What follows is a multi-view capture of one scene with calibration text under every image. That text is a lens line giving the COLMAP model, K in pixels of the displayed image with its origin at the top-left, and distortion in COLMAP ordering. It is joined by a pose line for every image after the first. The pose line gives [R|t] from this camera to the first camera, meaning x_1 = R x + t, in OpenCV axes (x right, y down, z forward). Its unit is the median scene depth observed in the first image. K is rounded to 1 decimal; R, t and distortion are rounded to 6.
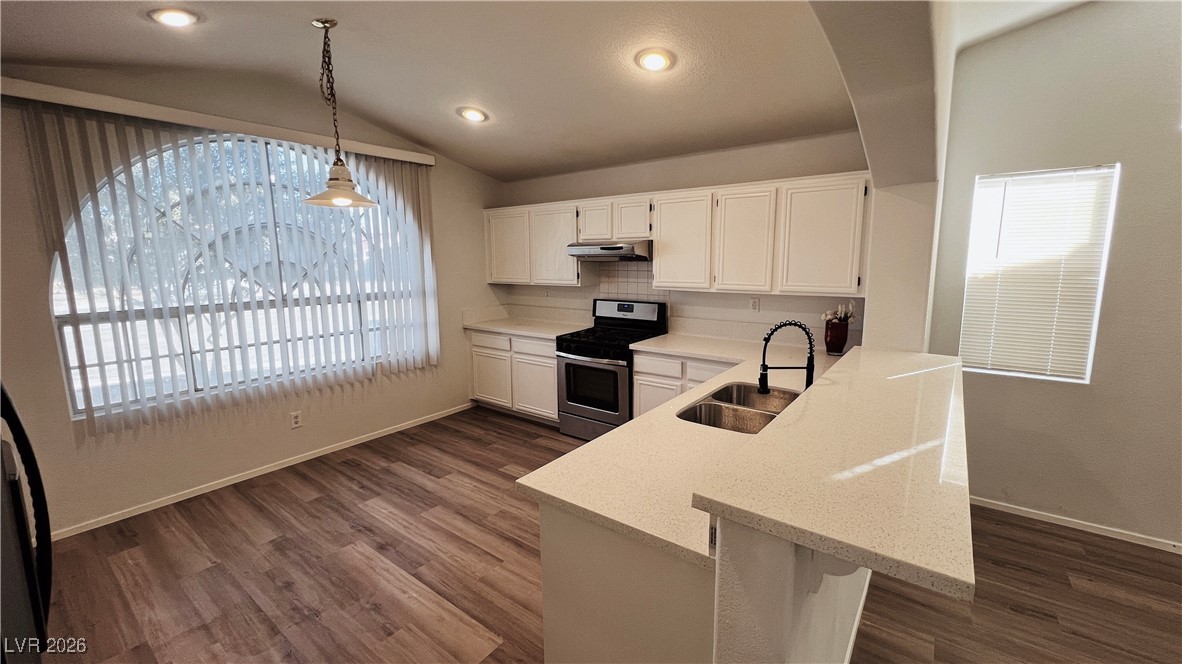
lens RADIAL K [[473.1, 0, 586.7], [0, 473.1, 325.9], [0, 0, 1]] dist [-0.000405, 0.000827]
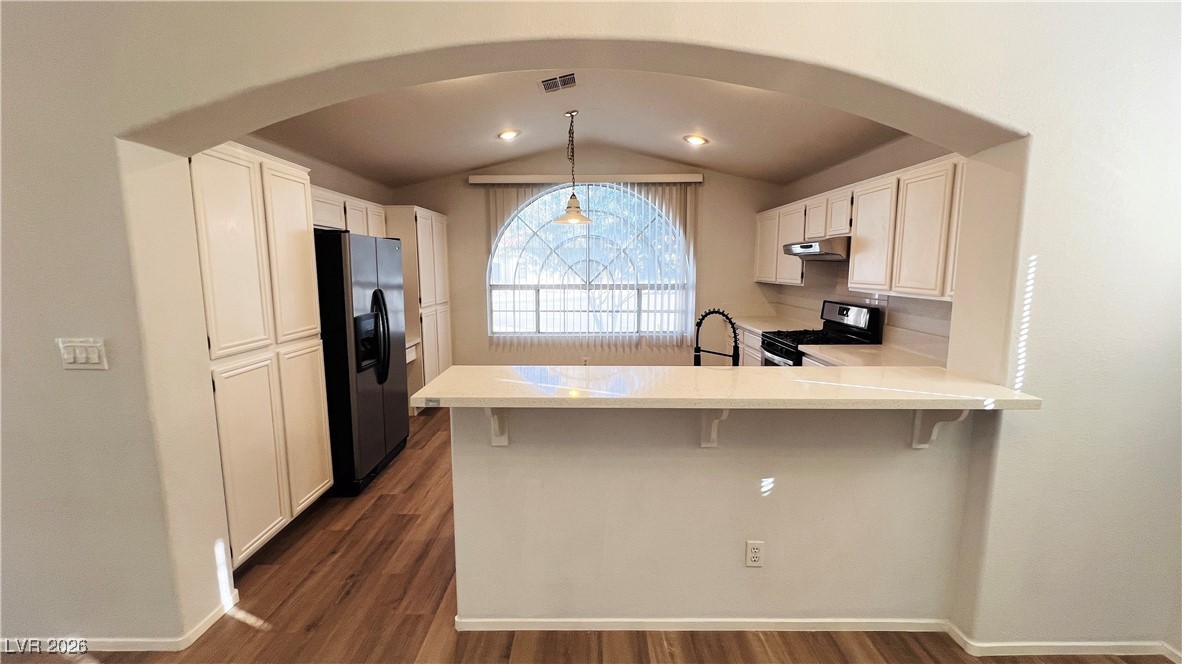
lens RADIAL K [[473.1, 0, 586.7], [0, 473.1, 325.9], [0, 0, 1]] dist [-0.000405, 0.000827]
pose [[0.599885, 0.110129, -0.792471, 0.693256], [-0.119353, 0.991716, 0.047471, 0.007366], [0.791134, 0.066107, 0.608060, 0.071226]]
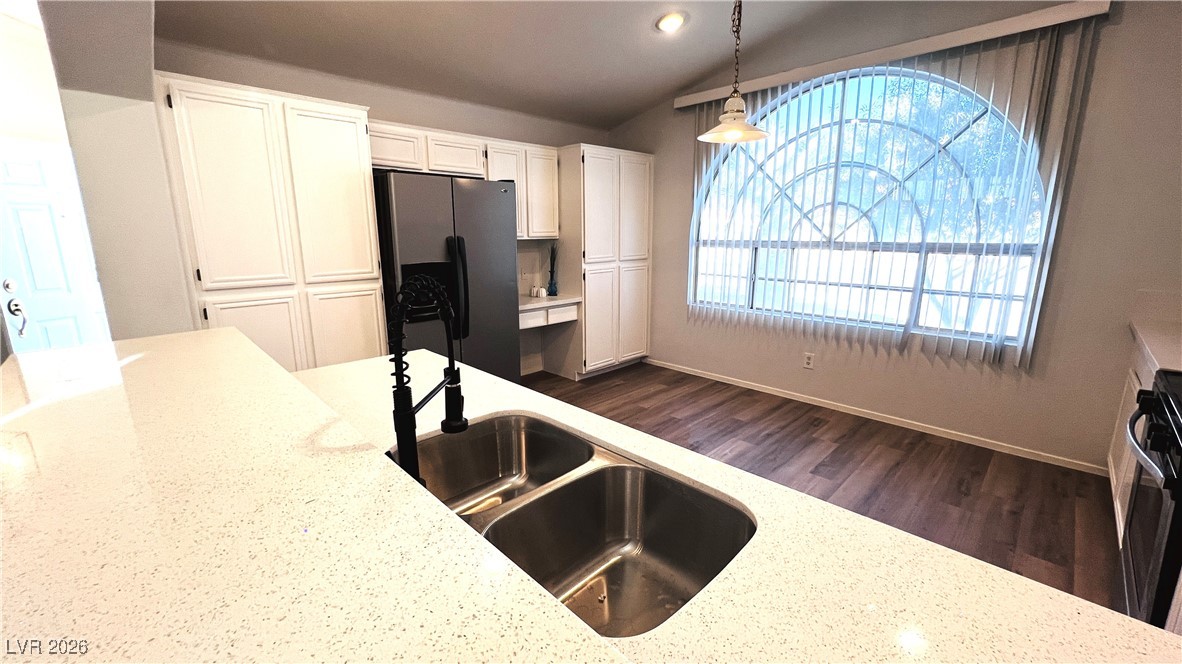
lens RADIAL K [[473.1, 0, 586.7], [0, 473.1, 325.9], [0, 0, 1]] dist [-0.000405, 0.000827]
pose [[-0.140845, 0.210322, -0.967433, 0.499780], [-0.137657, 0.963522, 0.229513, -0.050059], [0.980415, 0.165500, -0.106755, 0.735913]]
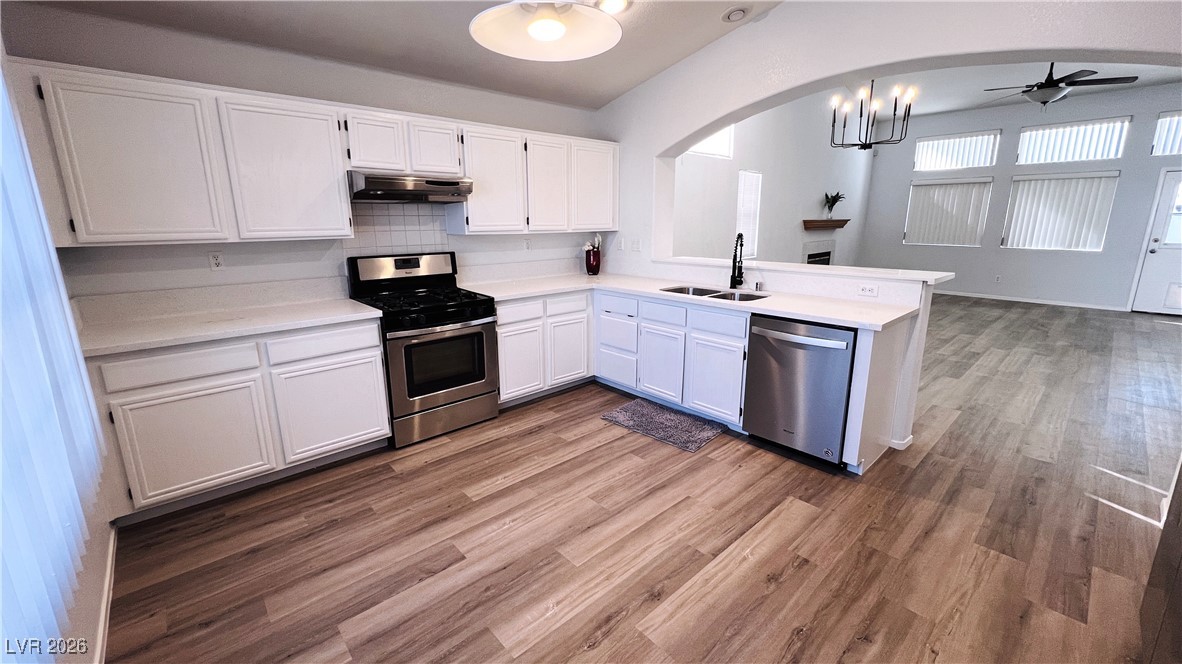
lens RADIAL K [[473.1, 0, 586.7], [0, 473.1, 325.9], [0, 0, 1]] dist [-0.000405, 0.000827]
pose [[0.183361, -0.208758, 0.960624, -0.864767], [0.148326, 0.971880, 0.182892, -0.050464], [-0.971791, 0.108951, 0.209169, 0.758051]]
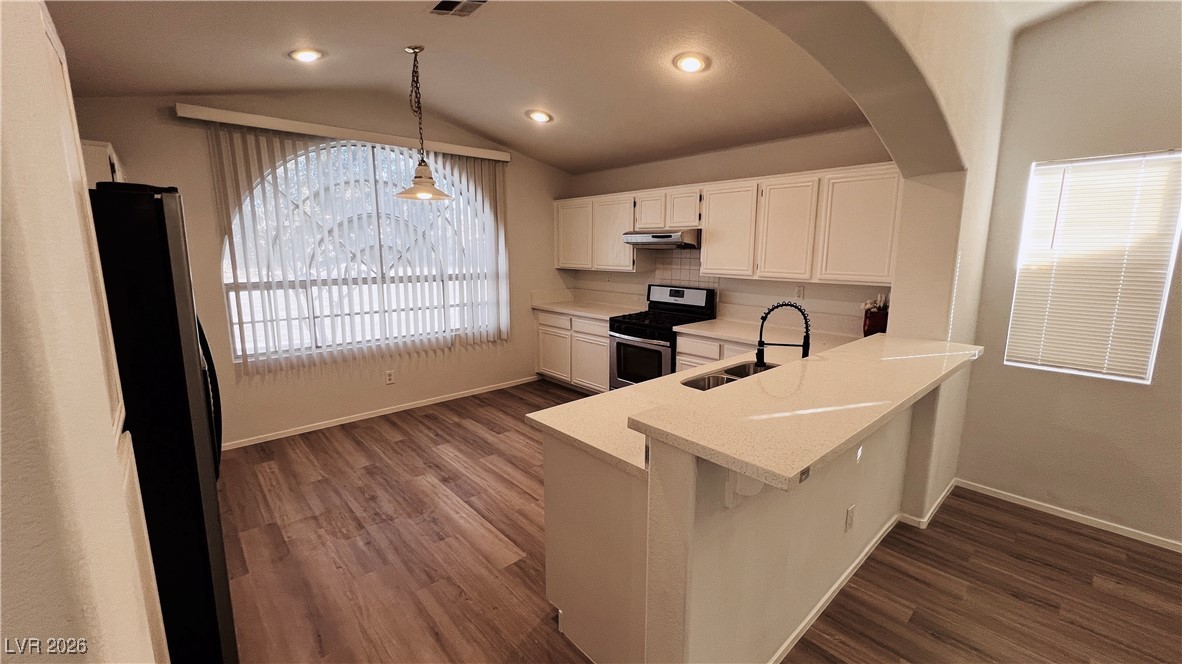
lens RADIAL K [[473.1, 0, 586.7], [0, 473.1, 325.9], [0, 0, 1]] dist [-0.000405, 0.000827]
pose [[0.981919, 0.042383, -0.184497, 0.111765], [-0.038621, 0.998967, 0.023934, 0.022826], [0.185321, -0.016375, 0.982542, -0.104683]]
